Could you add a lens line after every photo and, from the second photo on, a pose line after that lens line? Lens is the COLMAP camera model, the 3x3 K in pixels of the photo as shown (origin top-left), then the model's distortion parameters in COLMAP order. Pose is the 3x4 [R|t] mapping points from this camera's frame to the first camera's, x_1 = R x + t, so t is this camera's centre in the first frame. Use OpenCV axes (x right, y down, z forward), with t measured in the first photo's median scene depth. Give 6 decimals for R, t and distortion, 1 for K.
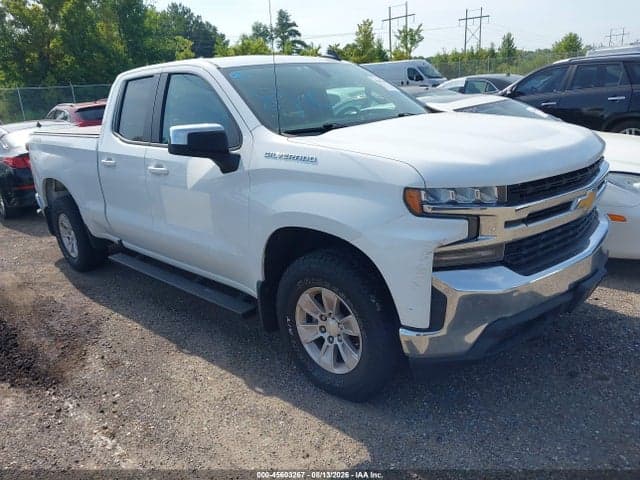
lens RADIAL K [[504.6, 0, 320.0], [0, 504.6, 240.0], [0, 0, 1]] dist [0.002287, -0.005002]
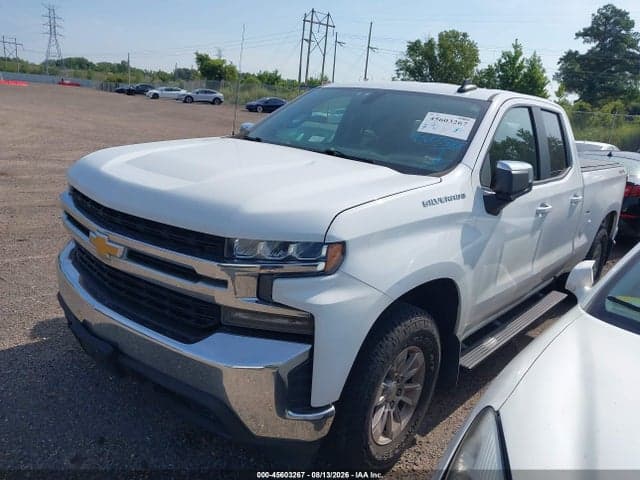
lens RADIAL K [[515.7, 0, 358.5], [0, 515.7, 240.5], [0, 0, 1]] dist [-0.048342, 0.089348]
pose [[0.043117, 0.289224, -0.956290, 1.007820], [-0.363209, 0.896224, 0.254681, -0.343316], [0.930709, 0.336352, 0.143691, 0.962118]]
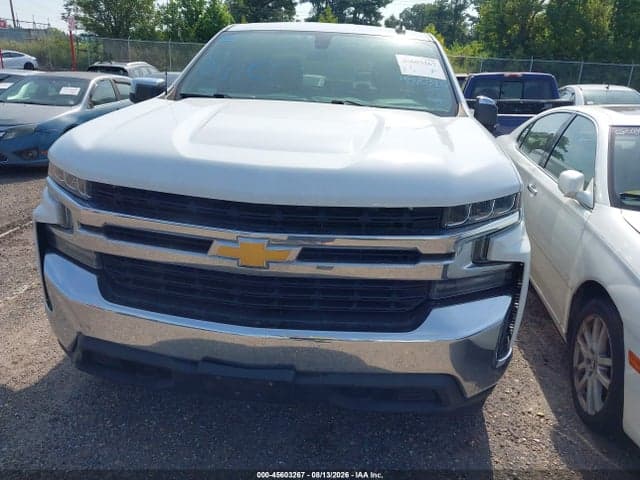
lens RADIAL K [[495.9, 0, 311.8], [0, 495.9, 238.8], [0, 0, 1]] dist [-0.002782, 0.000757]
pose [[0.575489, 0.327355, -0.749434, 0.767587], [-0.290354, 0.938476, 0.186967, -0.173915], [0.764531, 0.110004, 0.635131, 0.492704]]
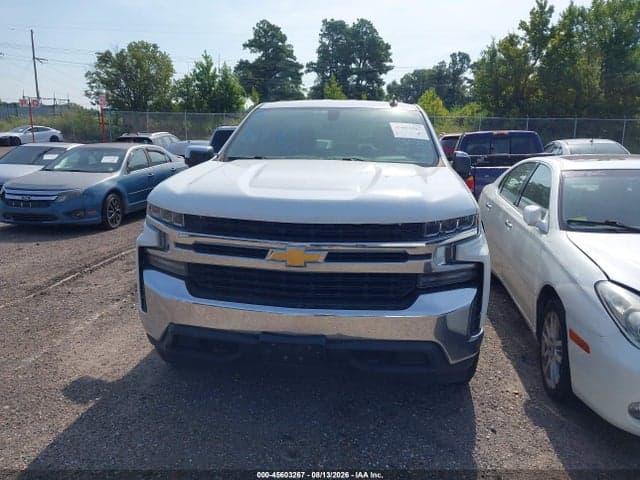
lens RADIAL K [[504.6, 0, 320.0], [0, 504.6, 240.0], [0, 0, 1]] dist [0.002287, -0.005002]
pose [[0.581000, 0.216366, -0.784617, 0.966617], [-0.259622, 0.962925, 0.073289, -0.141360], [0.771385, 0.161123, 0.615633, 0.330071]]
